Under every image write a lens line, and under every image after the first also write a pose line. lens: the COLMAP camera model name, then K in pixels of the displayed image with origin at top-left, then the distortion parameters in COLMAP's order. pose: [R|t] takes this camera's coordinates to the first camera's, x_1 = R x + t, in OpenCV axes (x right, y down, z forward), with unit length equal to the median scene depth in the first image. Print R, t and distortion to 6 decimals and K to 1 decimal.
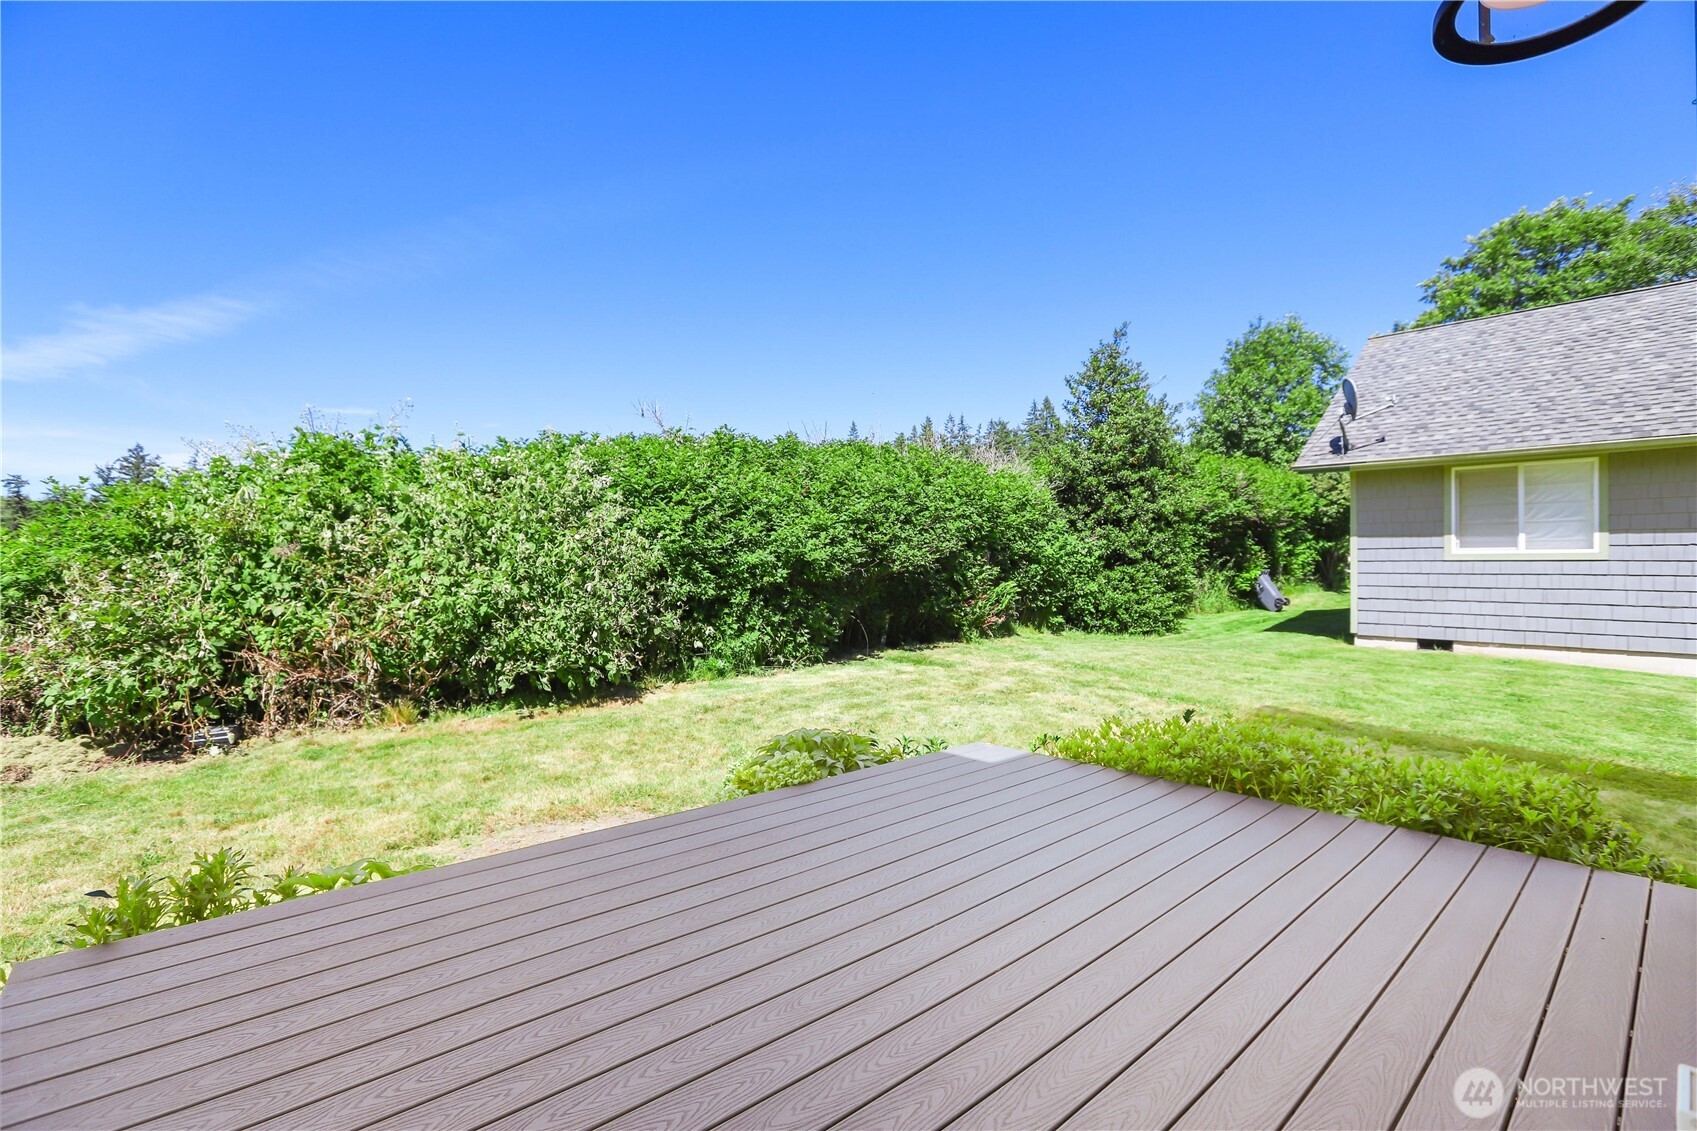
lens RADIAL K [[775.7, 0, 842.8], [0, 775.7, 565.2], [0, 0, 1]] dist [-0.025912, 0.000512]
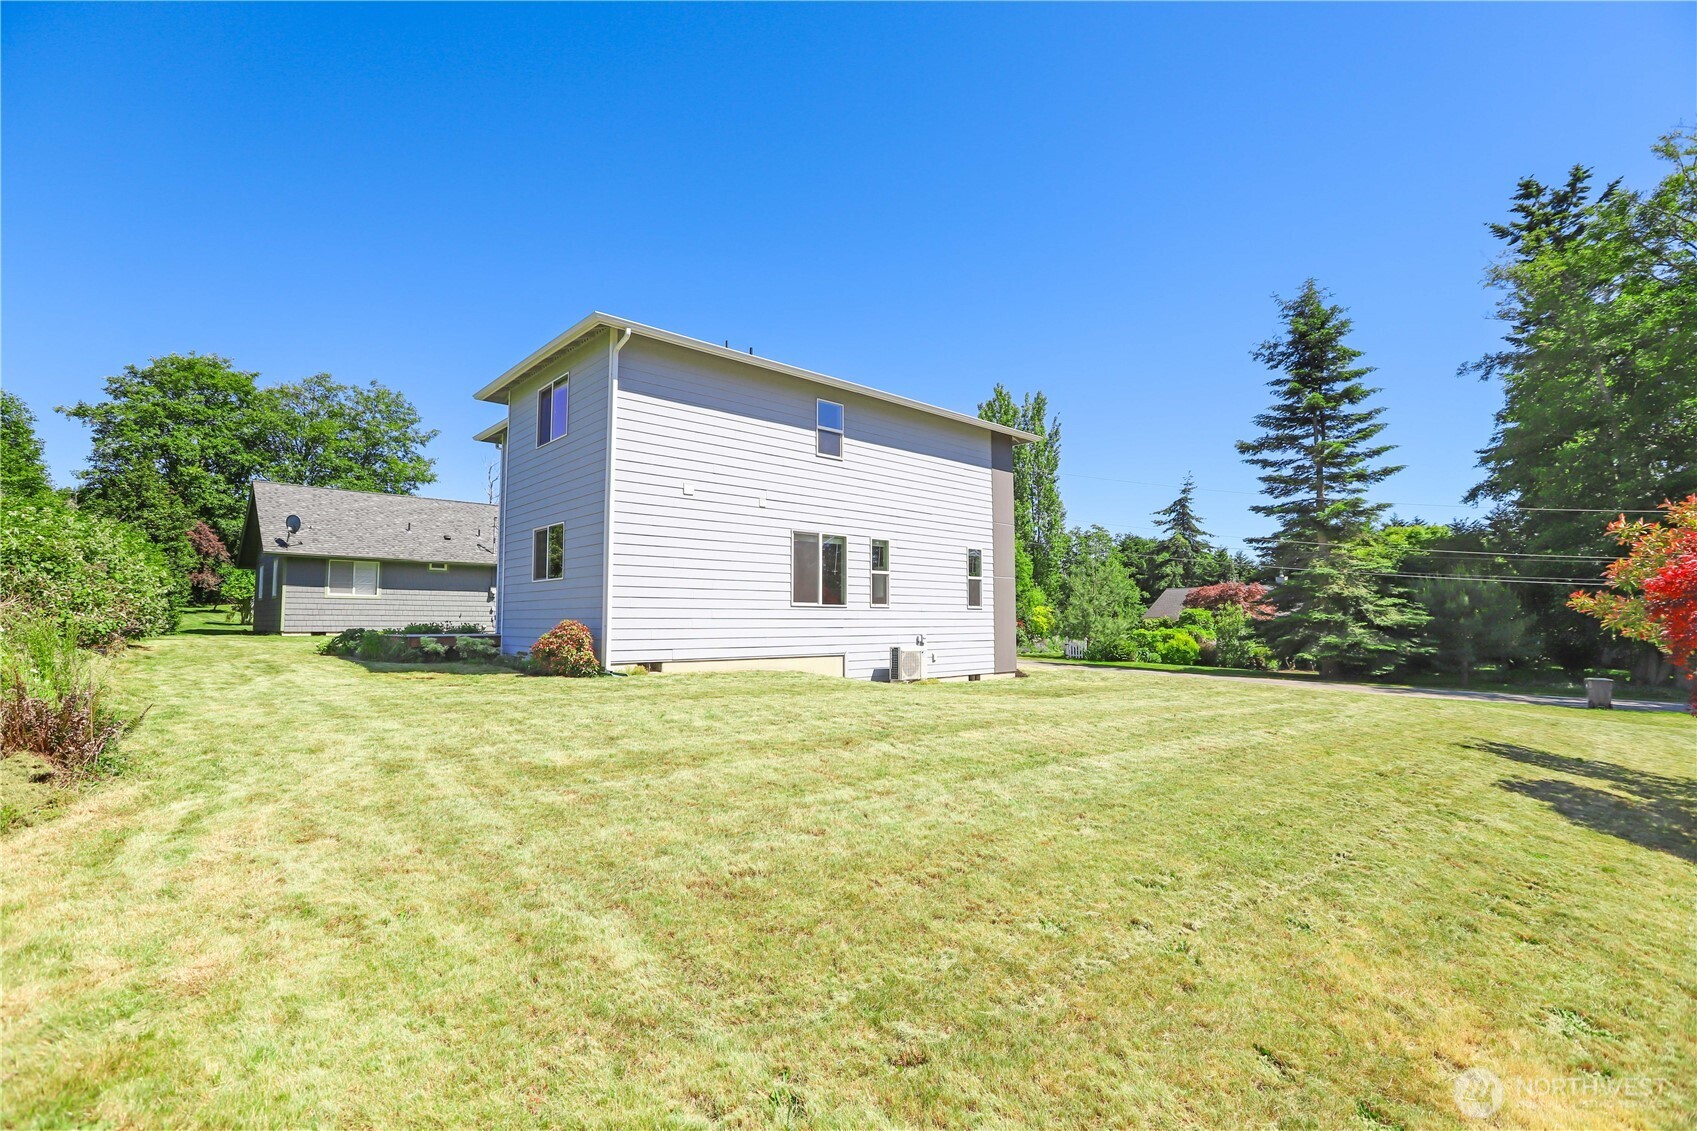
lens RADIAL K [[775.7, 0, 845.6], [0, 775.7, 567.4], [0, 0, 1]] dist [-0.025912, 0.000512]
pose [[-0.021034, 0.070843, 0.997266, -1.595254], [-0.000384, 0.997486, -0.070866, 0.065629], [-0.999779, -0.001873, -0.020954, -0.560819]]
